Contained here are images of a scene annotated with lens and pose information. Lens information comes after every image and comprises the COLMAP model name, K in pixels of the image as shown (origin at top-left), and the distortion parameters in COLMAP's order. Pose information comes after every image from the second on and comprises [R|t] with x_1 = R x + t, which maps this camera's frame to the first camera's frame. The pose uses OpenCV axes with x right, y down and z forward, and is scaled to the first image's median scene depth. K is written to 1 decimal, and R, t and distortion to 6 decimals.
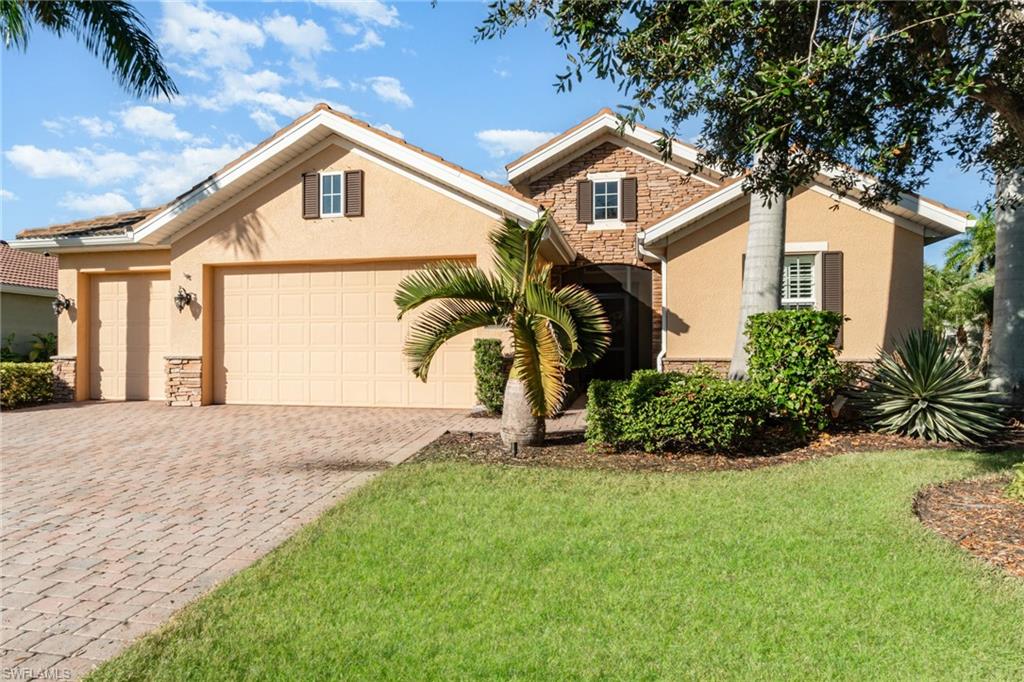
lens RADIAL K [[605.8, 0, 511.2], [0, 605.8, 348.7], [0, 0, 1]] dist [-0.024394, 0.000243]
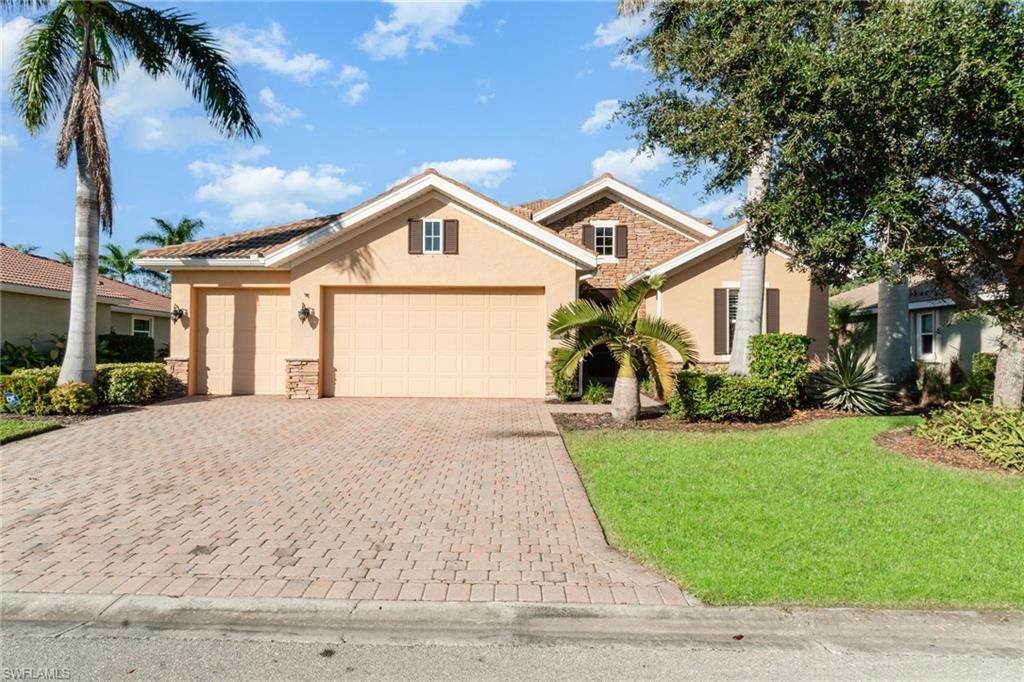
lens RADIAL K [[568.2, 0, 511.6], [0, 568.2, 336.9], [0, 0, 1]] dist [-0.028393, -0.001745]
pose [[0.983398, 0.009326, 0.181222, -0.332129], [-0.006588, 0.999855, -0.015701, -0.017106], [-0.181342, 0.014247, 0.983317, -0.232831]]
